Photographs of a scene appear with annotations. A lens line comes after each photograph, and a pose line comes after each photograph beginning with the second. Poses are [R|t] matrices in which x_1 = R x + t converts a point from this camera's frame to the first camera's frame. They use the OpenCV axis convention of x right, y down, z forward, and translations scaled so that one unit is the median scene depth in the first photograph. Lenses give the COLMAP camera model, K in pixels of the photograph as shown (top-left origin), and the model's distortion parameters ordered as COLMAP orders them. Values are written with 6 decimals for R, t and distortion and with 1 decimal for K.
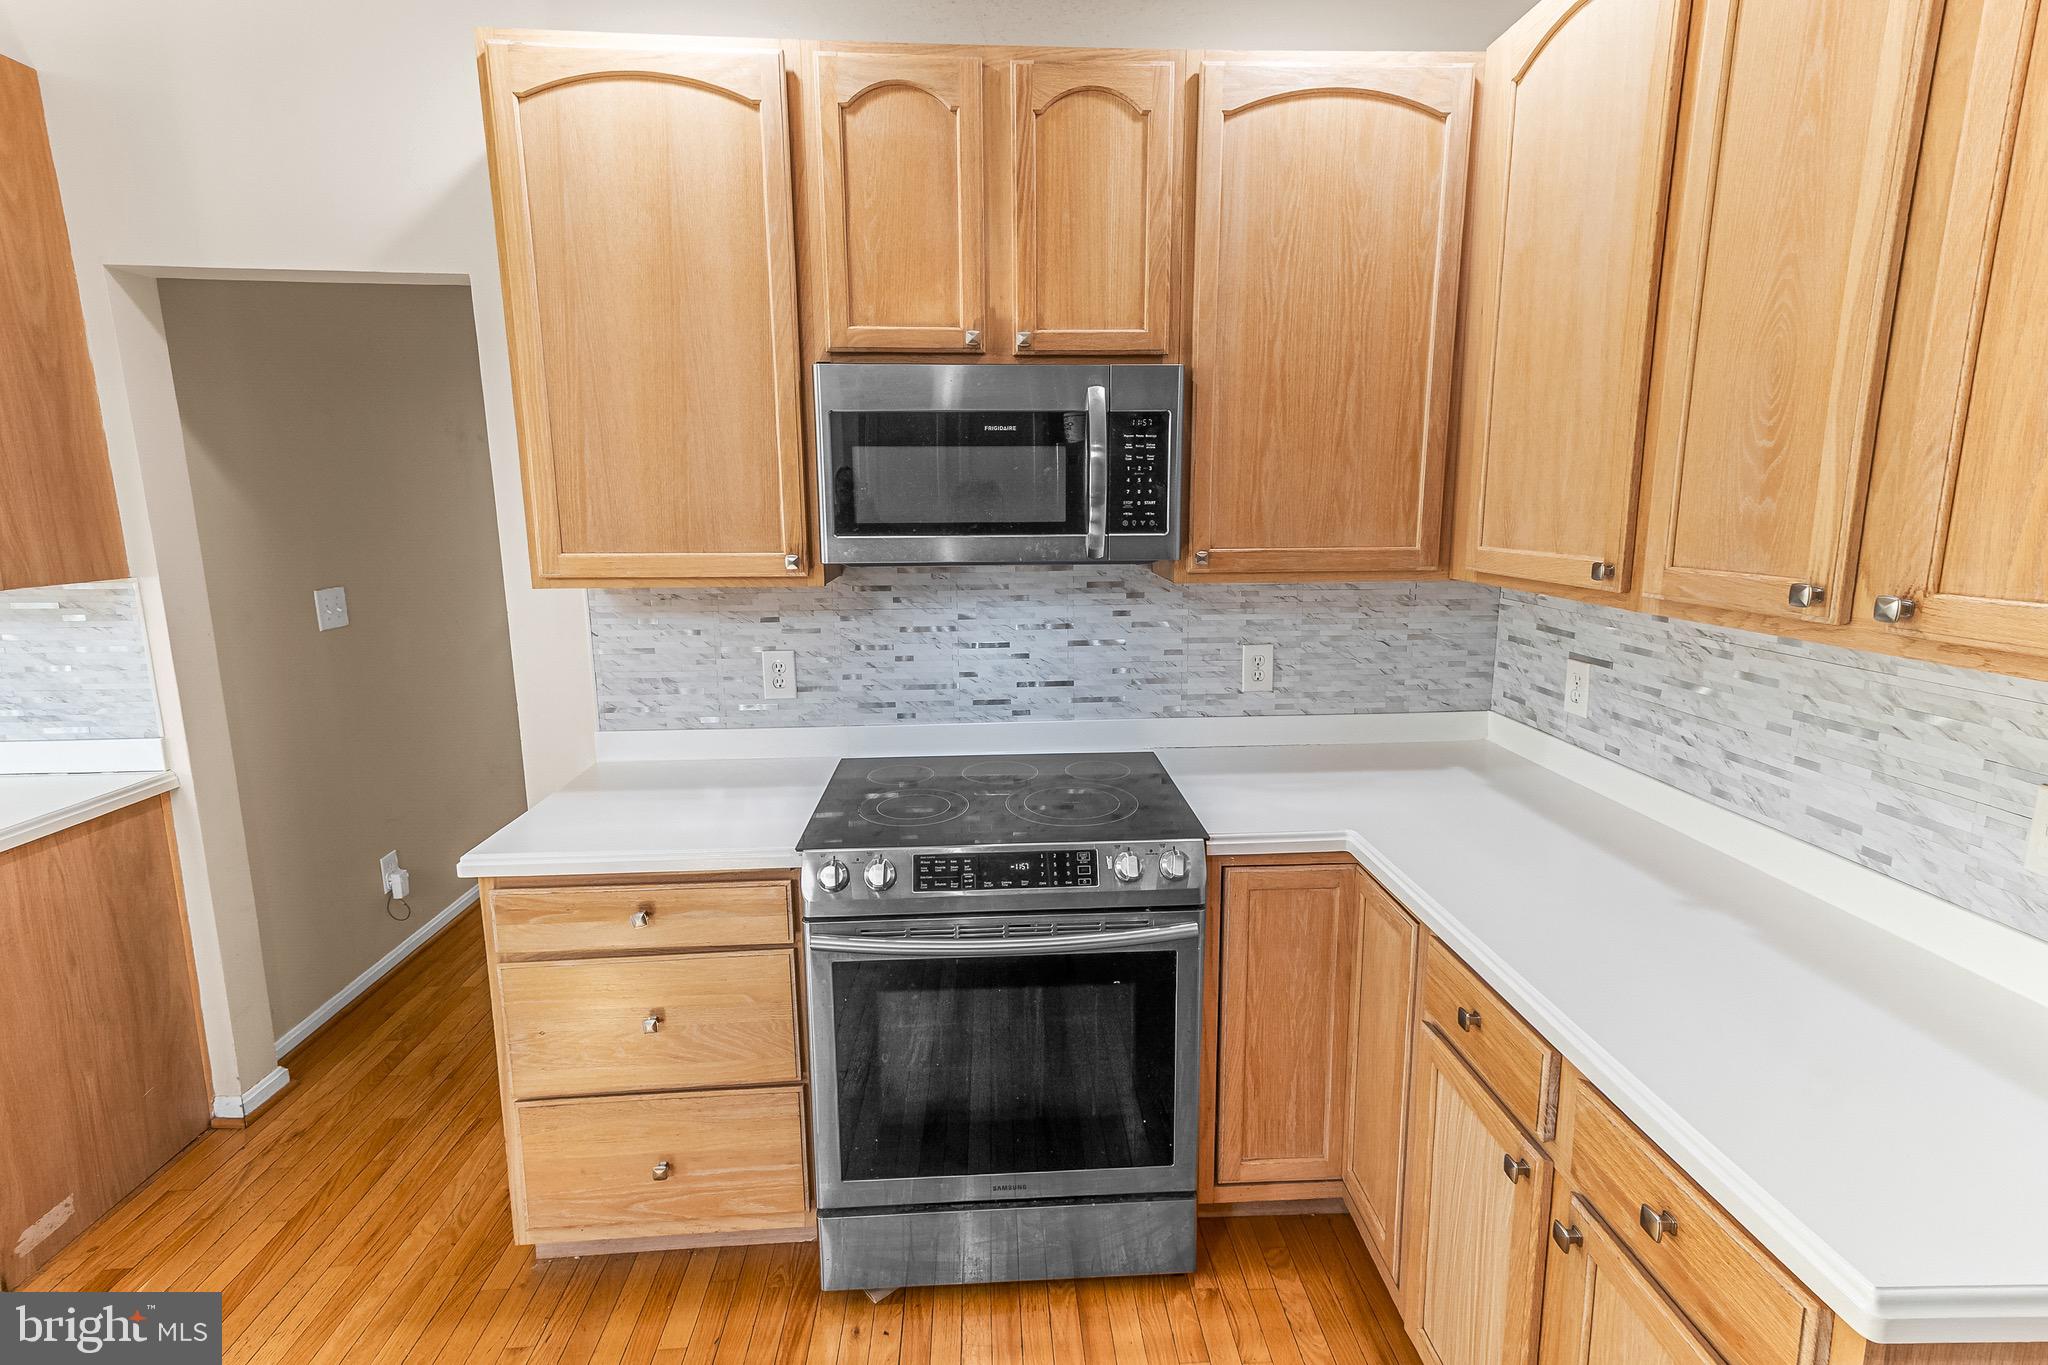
lens RADIAL K [[968.2, 0, 1035.7], [0, 968.2, 676.7], [0, 0, 1]] dist [0.023638, 0.001436]
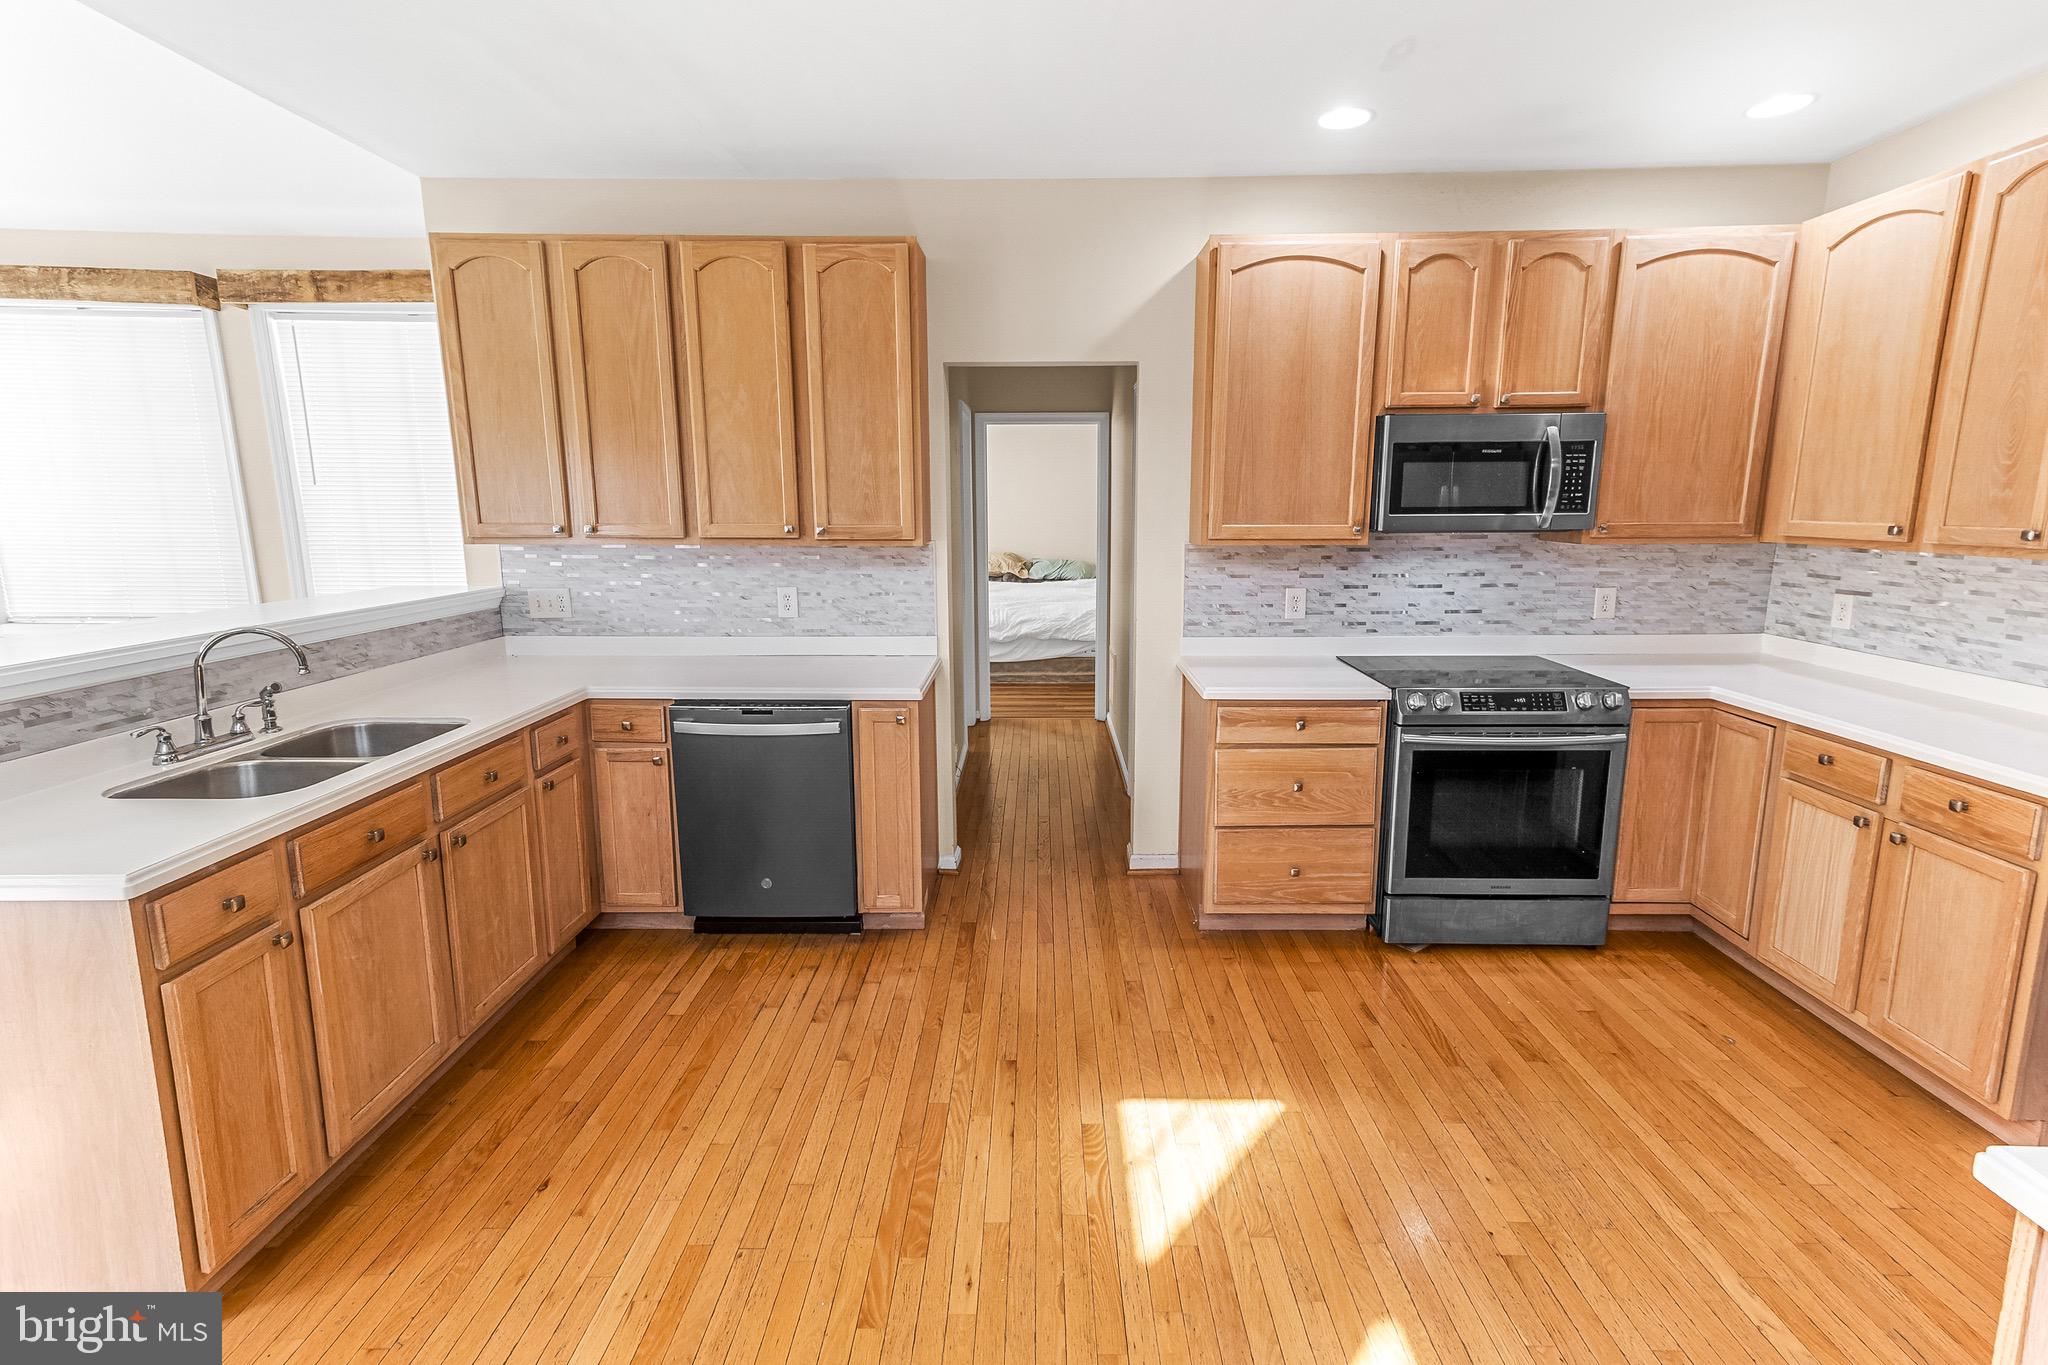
lens RADIAL K [[968.2, 0, 1021.5], [0, 968.2, 675.8], [0, 0, 1]] dist [0.023638, 0.001436]
pose [[0.997254, 0.014963, -0.072523, -0.736366], [-0.014888, 0.999888, 0.001571, 0.149949], [0.072539, -0.000487, 0.997365, -0.777358]]
